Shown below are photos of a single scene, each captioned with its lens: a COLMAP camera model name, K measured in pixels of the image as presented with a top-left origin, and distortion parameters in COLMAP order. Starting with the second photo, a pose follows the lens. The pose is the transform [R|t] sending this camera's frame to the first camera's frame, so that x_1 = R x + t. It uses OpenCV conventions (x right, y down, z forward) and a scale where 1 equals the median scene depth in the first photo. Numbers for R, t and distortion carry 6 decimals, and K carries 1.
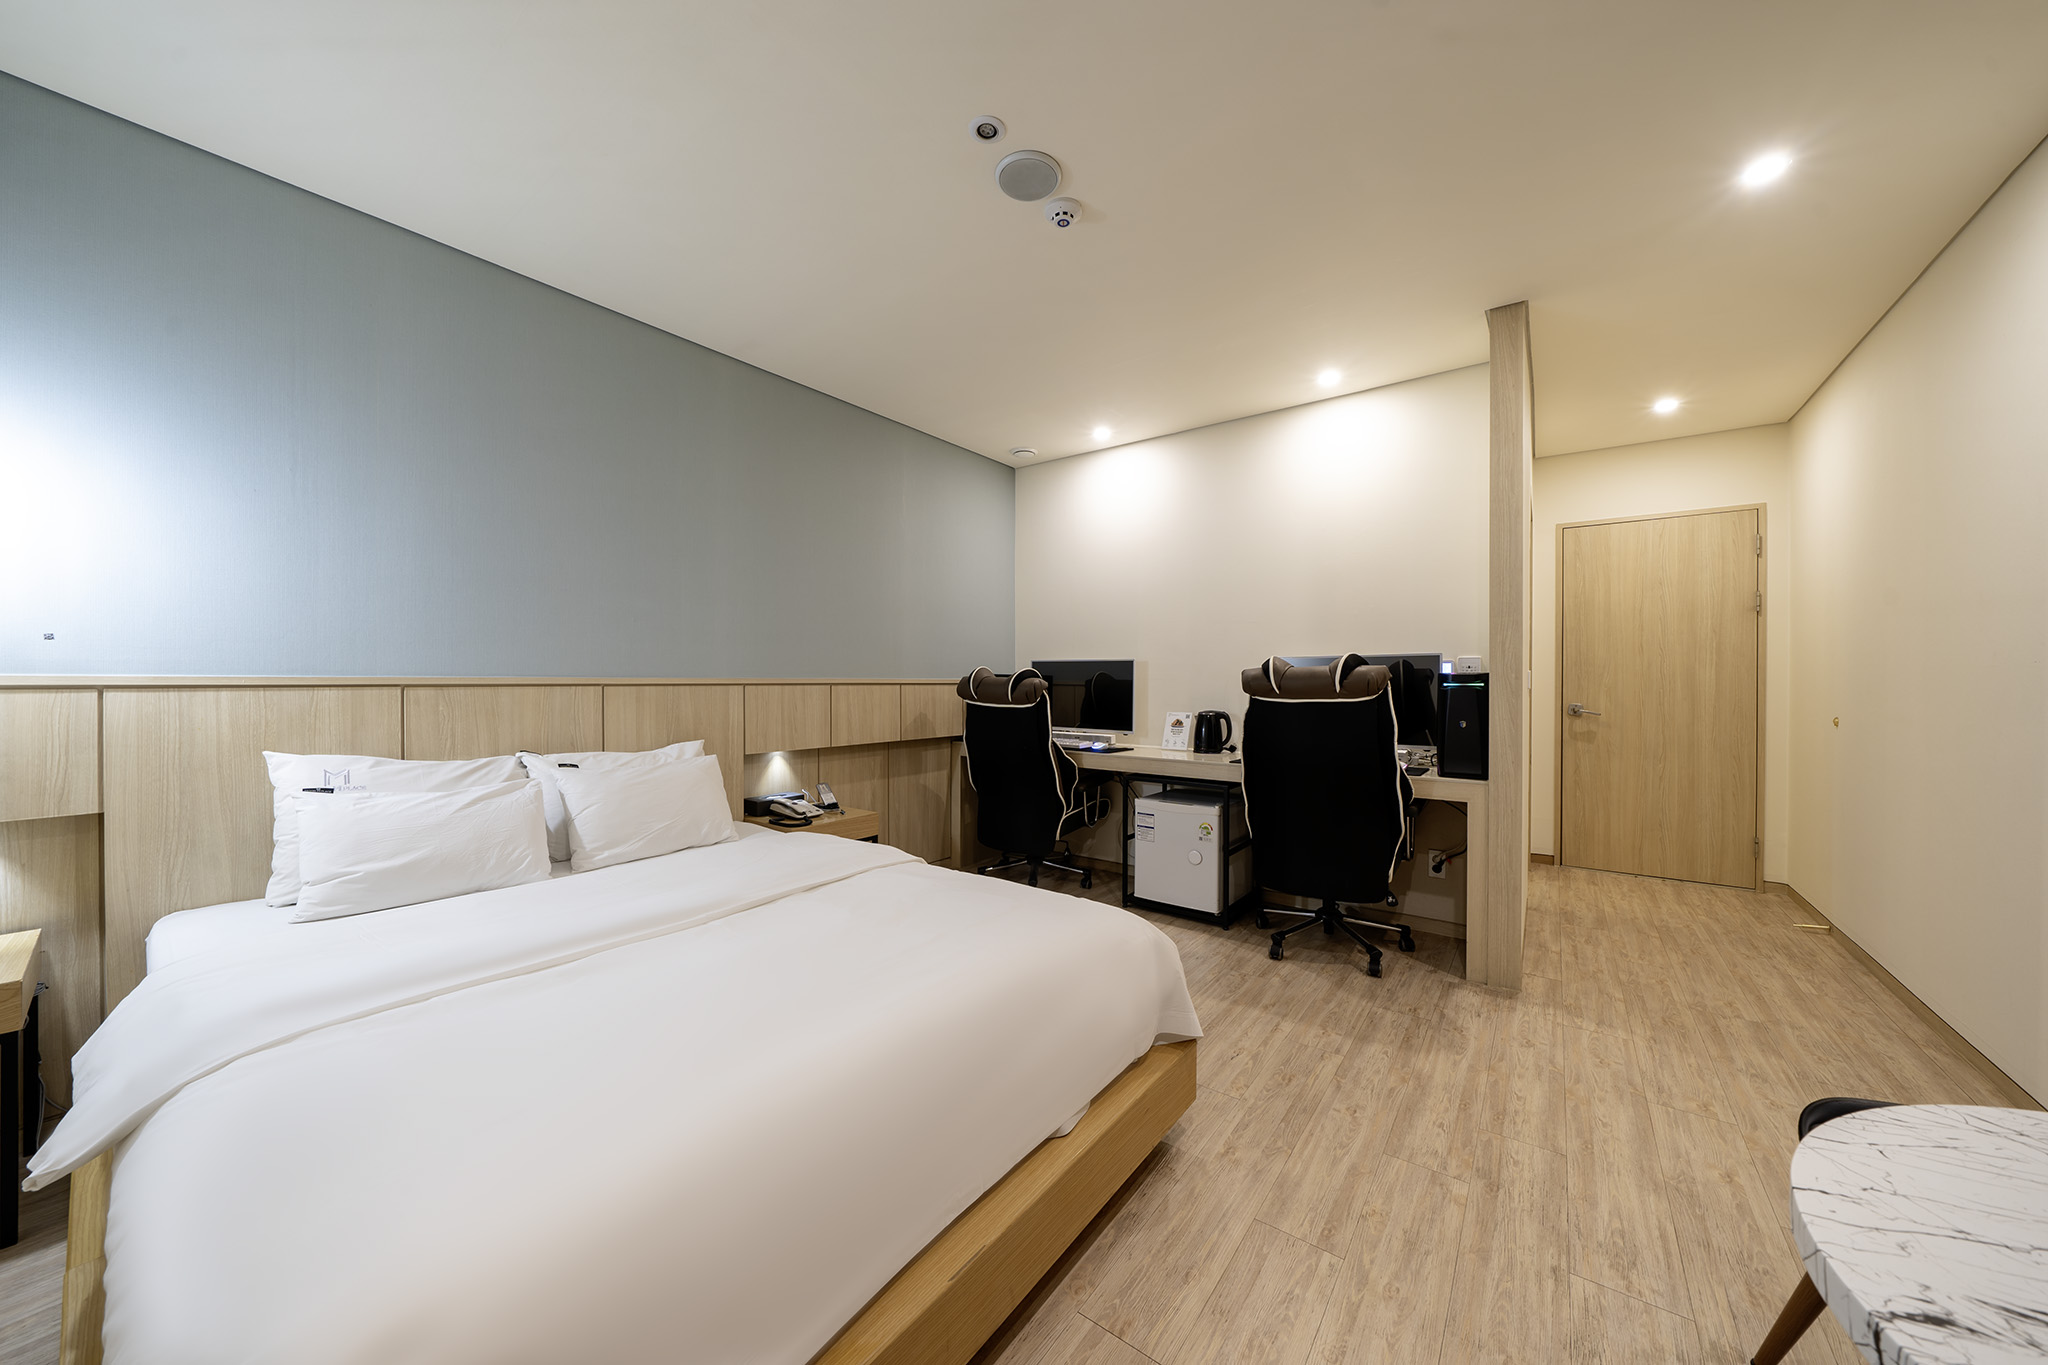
lens RADIAL K [[704.9, 0, 1033.1], [0, 704.9, 681.7], [0, 0, 1]] dist [-0.003223, -0.000117]
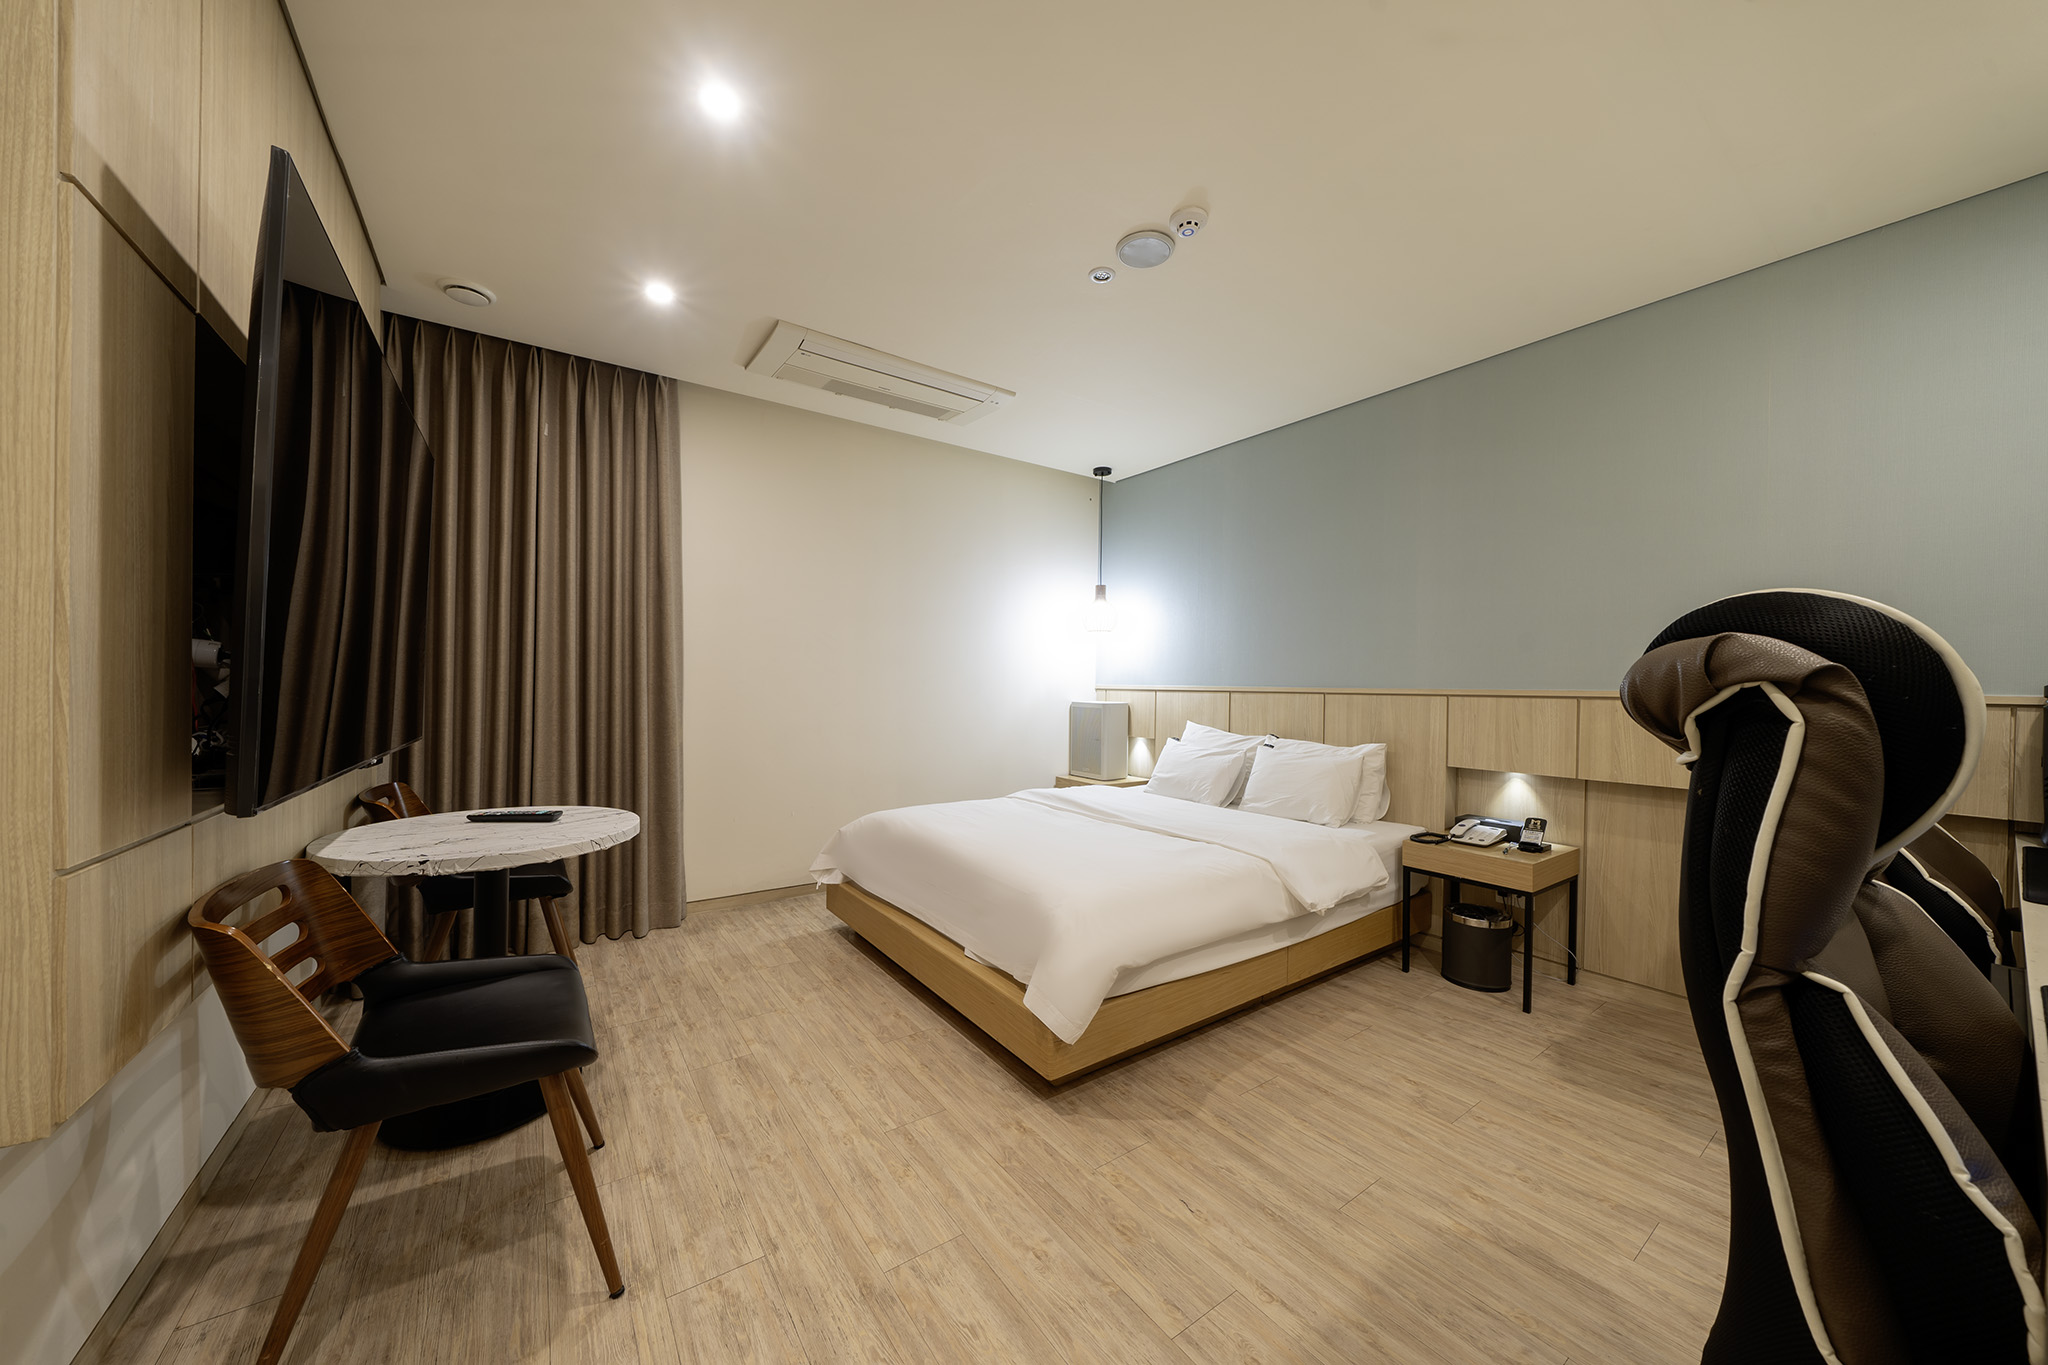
lens RADIAL K [[704.9, 0, 1022.1], [0, 704.9, 687.2], [0, 0, 1]] dist [-0.003223, -0.000117]
pose [[-0.314800, -0.002542, -0.949155, 1.403194], [-0.013729, 0.999904, 0.001876, -0.003244], [0.949059, 0.013622, -0.314805, 1.440791]]
